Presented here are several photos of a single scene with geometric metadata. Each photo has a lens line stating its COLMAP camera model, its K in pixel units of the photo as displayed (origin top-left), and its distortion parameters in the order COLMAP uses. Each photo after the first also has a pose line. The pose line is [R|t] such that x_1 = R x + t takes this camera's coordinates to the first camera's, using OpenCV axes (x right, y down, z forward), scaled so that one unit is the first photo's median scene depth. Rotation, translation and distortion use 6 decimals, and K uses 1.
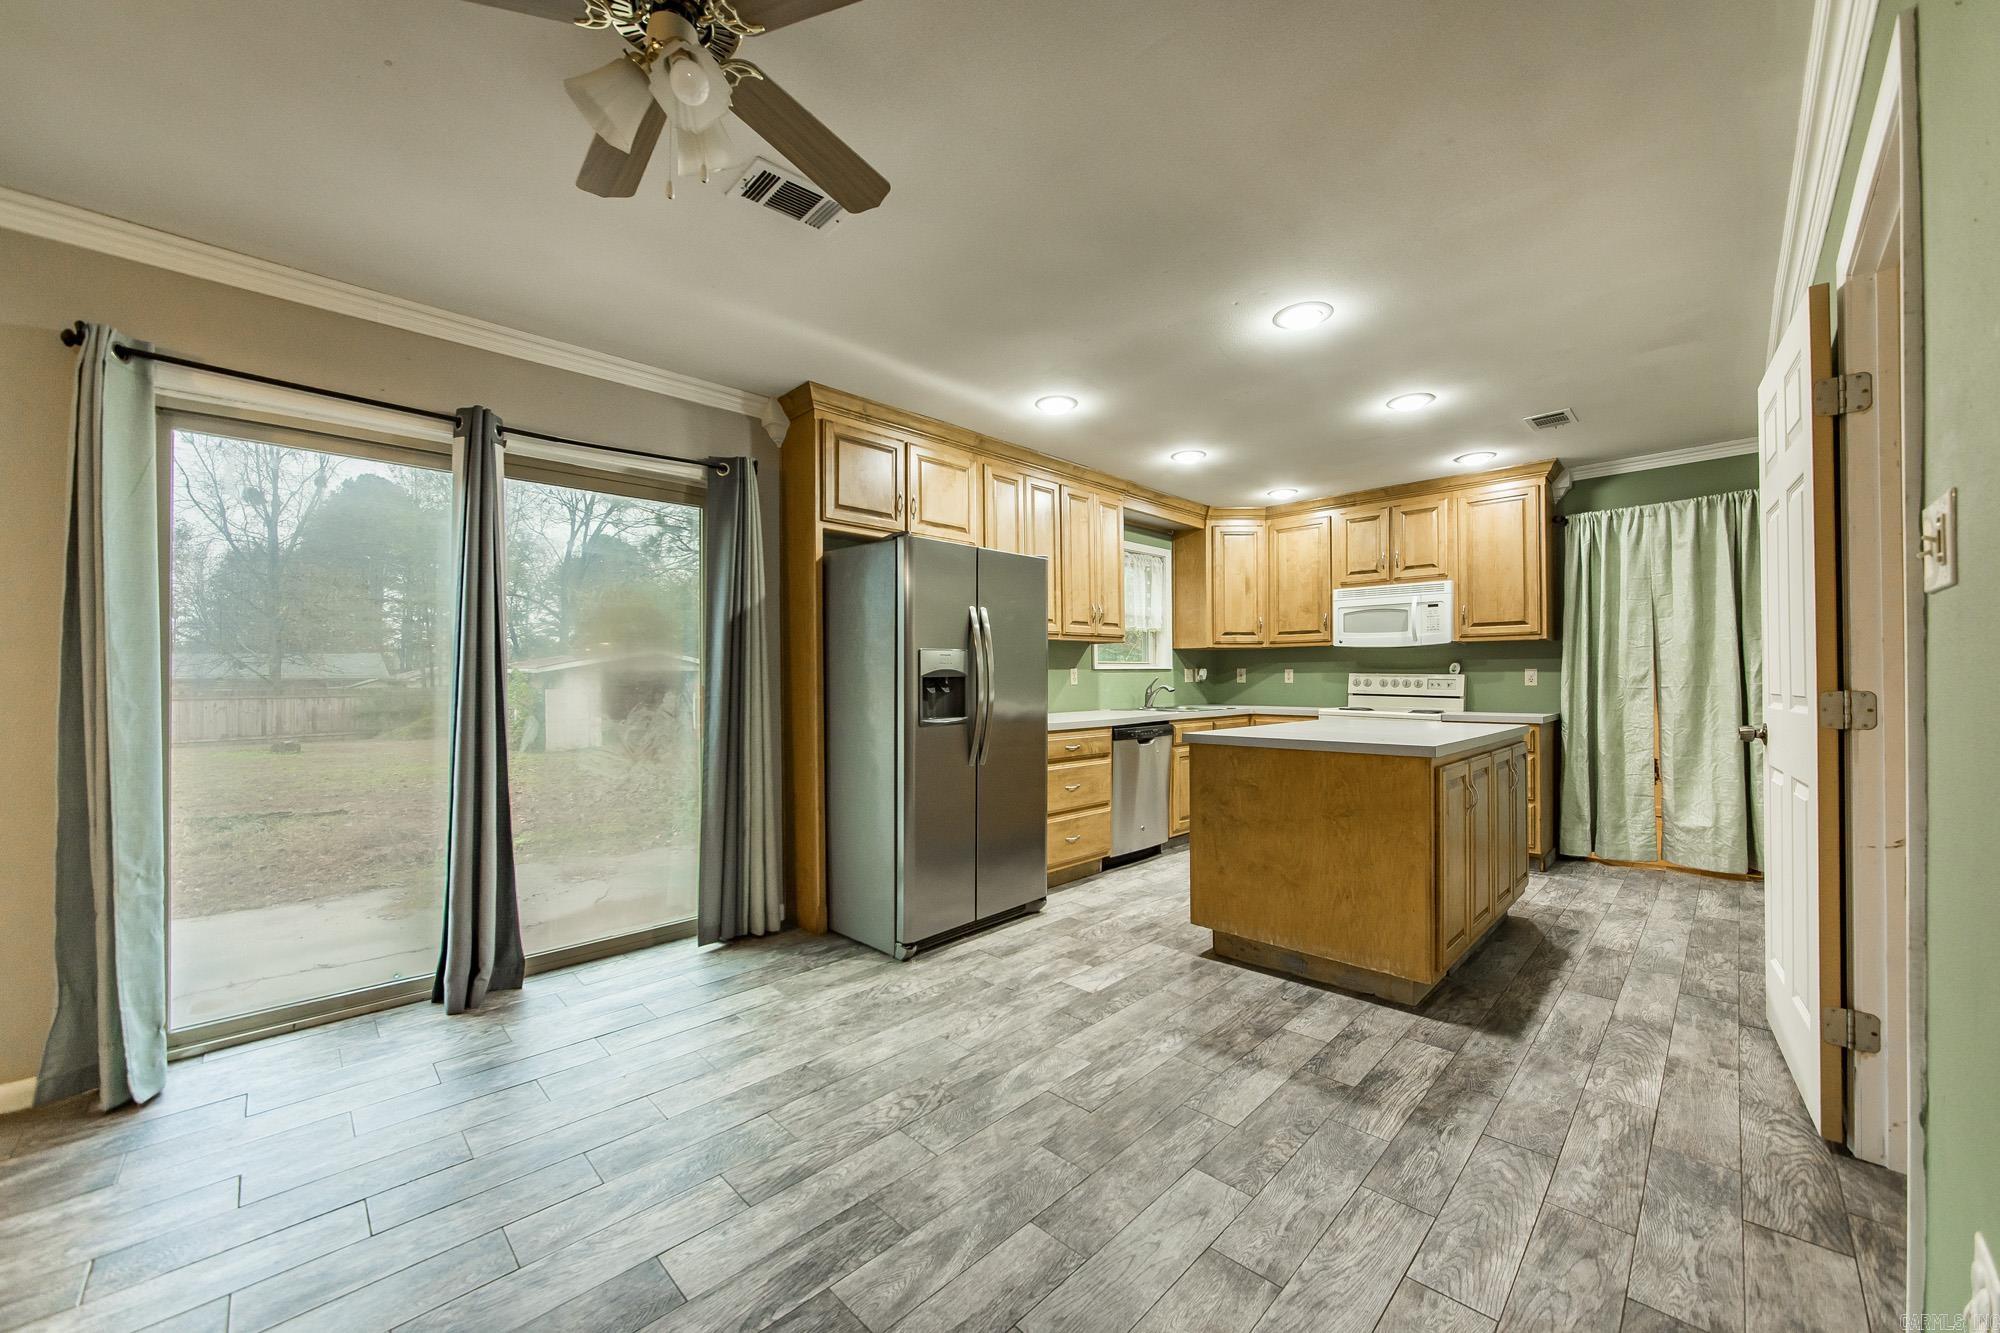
lens RADIAL K [[739.6, 0, 1001.3], [0, 739.6, 673.5], [0, 0, 1]] dist [-0.013069, 0.000073]
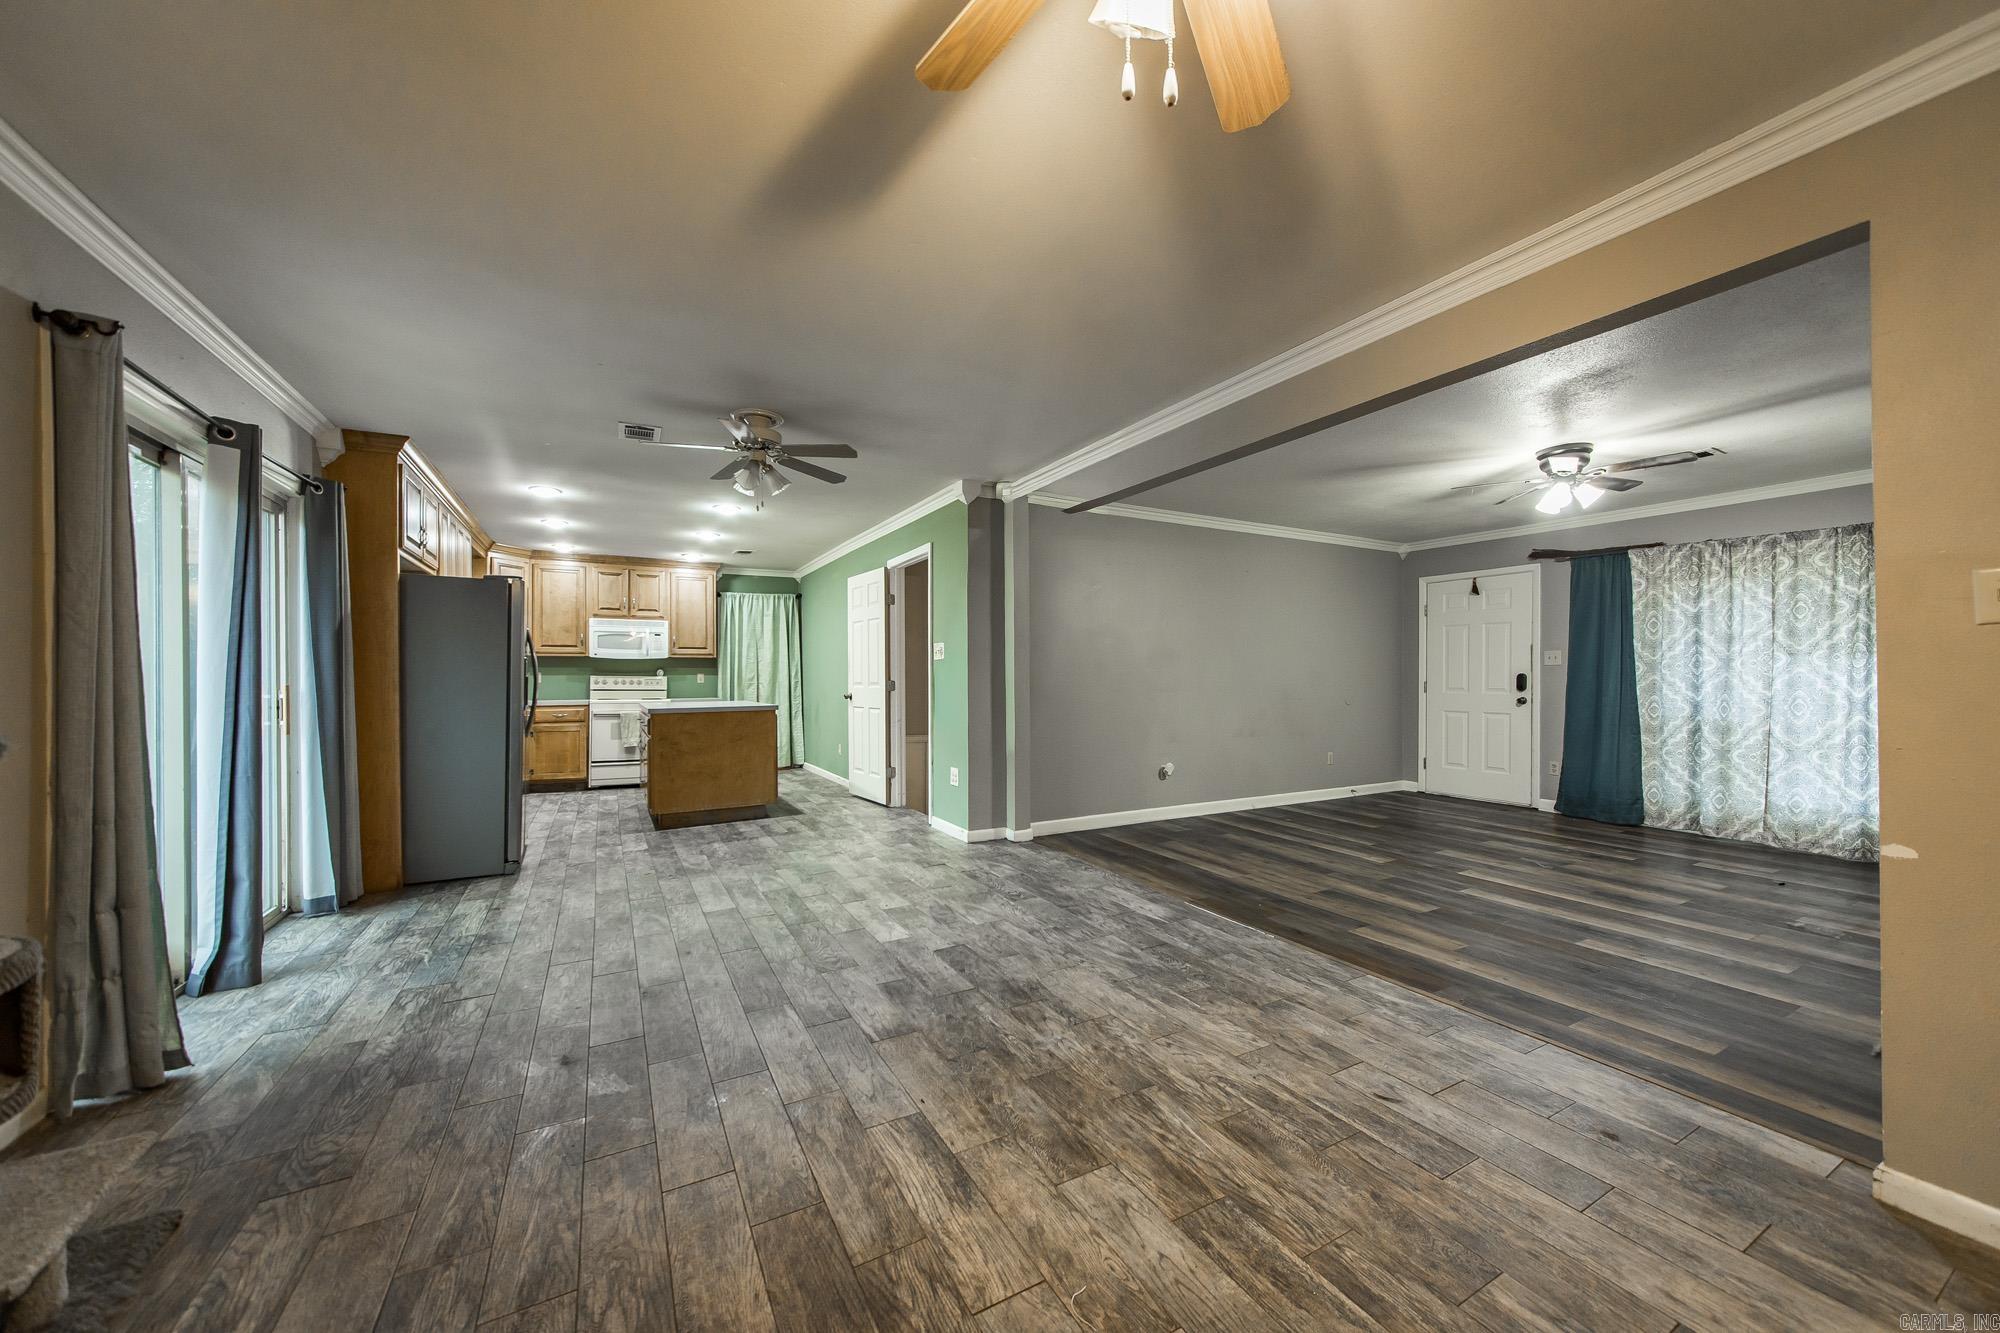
lens RADIAL K [[716.2, 0, 999.0], [0, 716.2, 678.2], [0, 0, 1]] dist [-0.001115, -0.000038]
pose [[0.276496, -0.000043, 0.961015, -0.831716], [-0.001941, 0.999998, 0.000603, 0.002876], [-0.961013, -0.002032, 0.276496, -0.205050]]
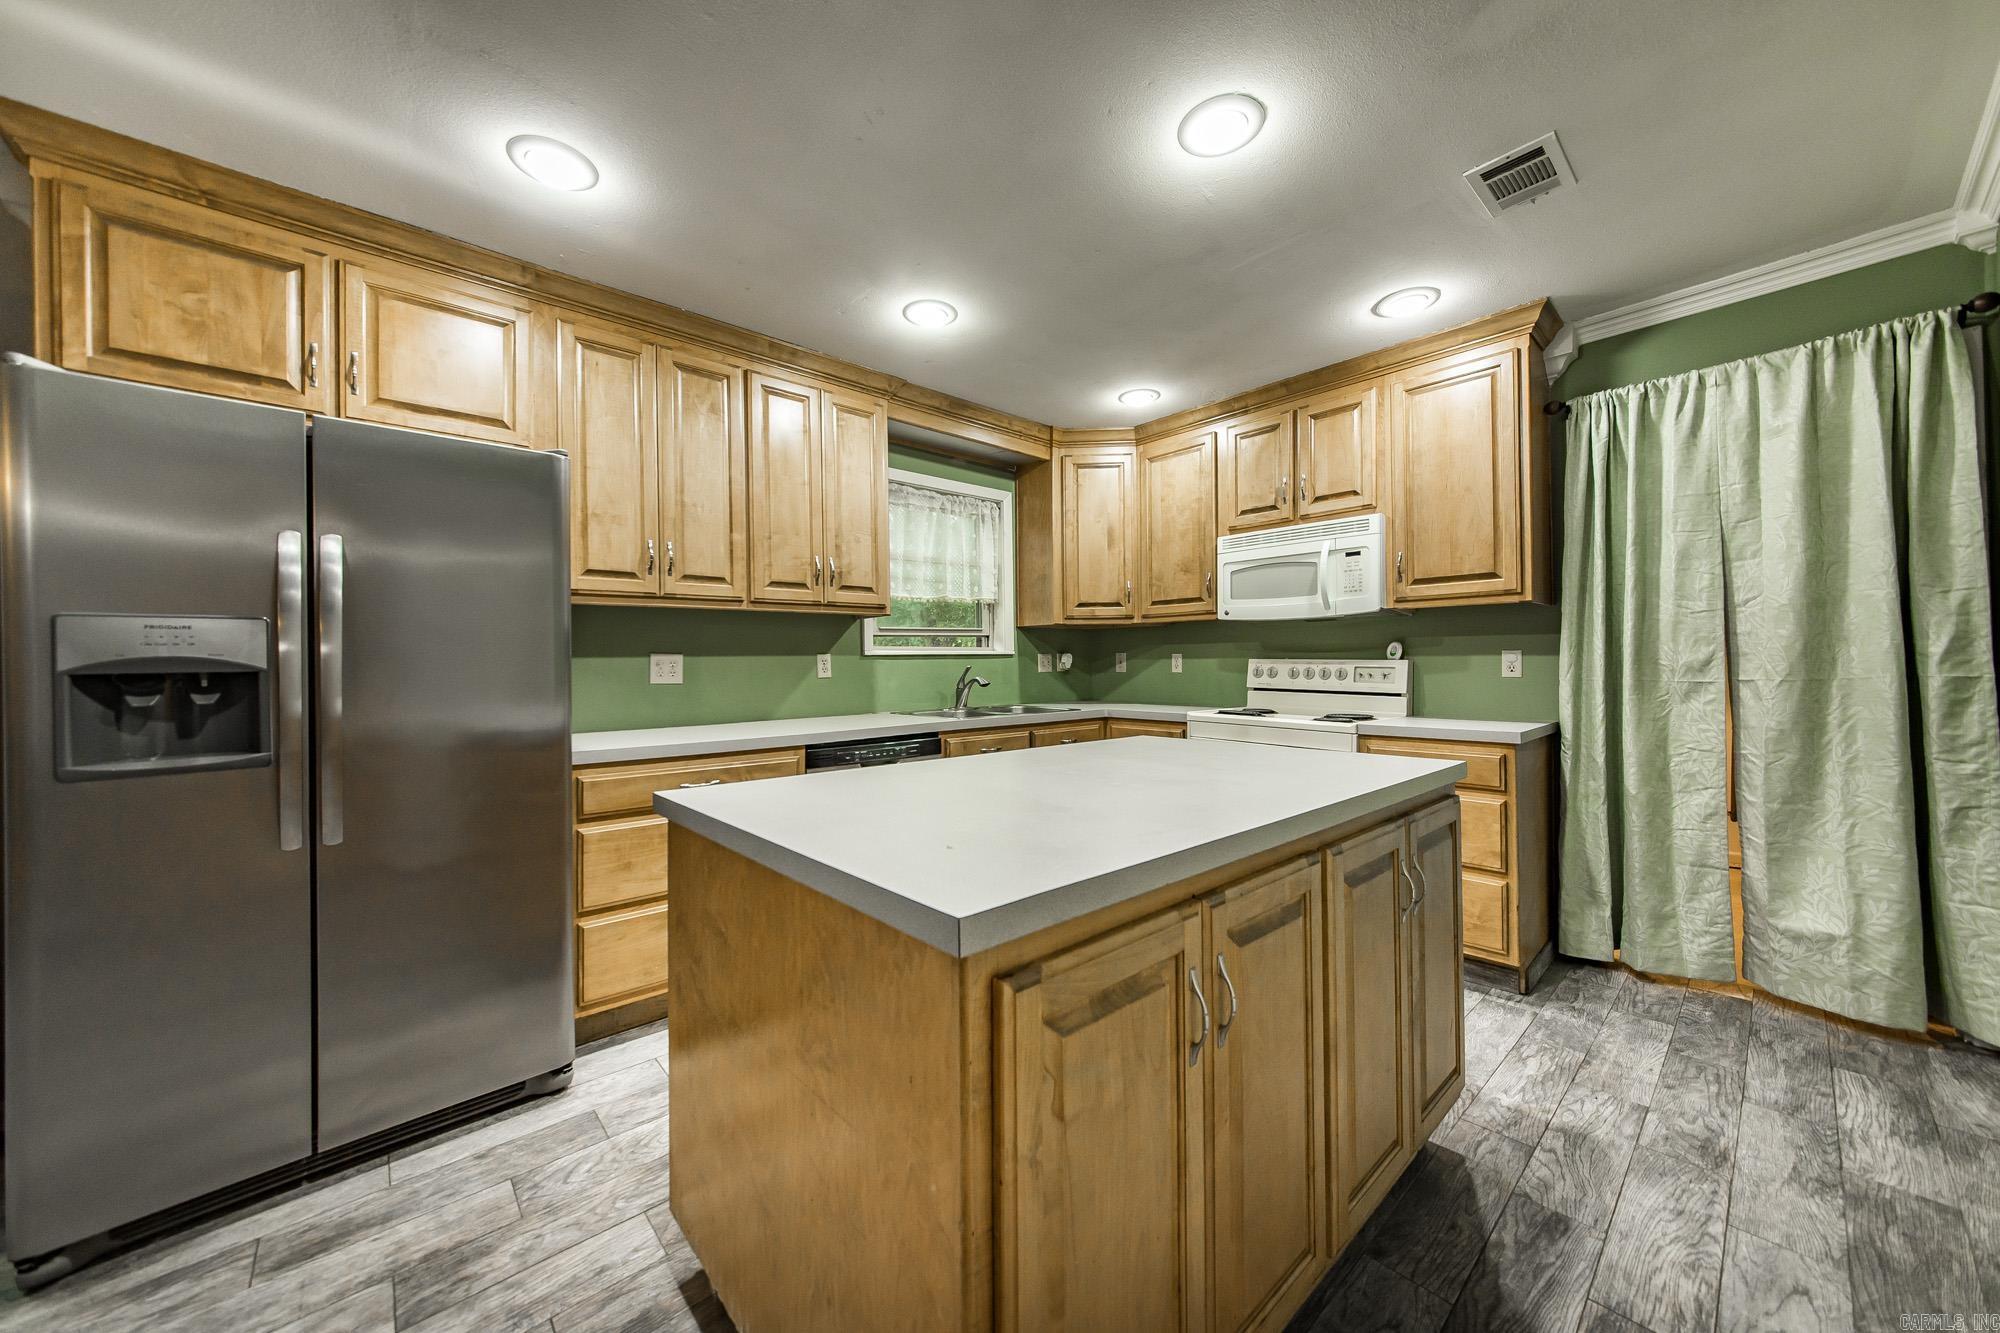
lens RADIAL K [[705.8, 0, 999.6], [0, 705.8, 659.5], [0, 0, 1]] dist [-0.001414, 0.004251]
pose [[0.998522, -0.005082, -0.054120, 0.342468], [0.005068, 0.999987, -0.000397, -0.000766], [0.054121, 0.000122, 0.998534, 0.402392]]
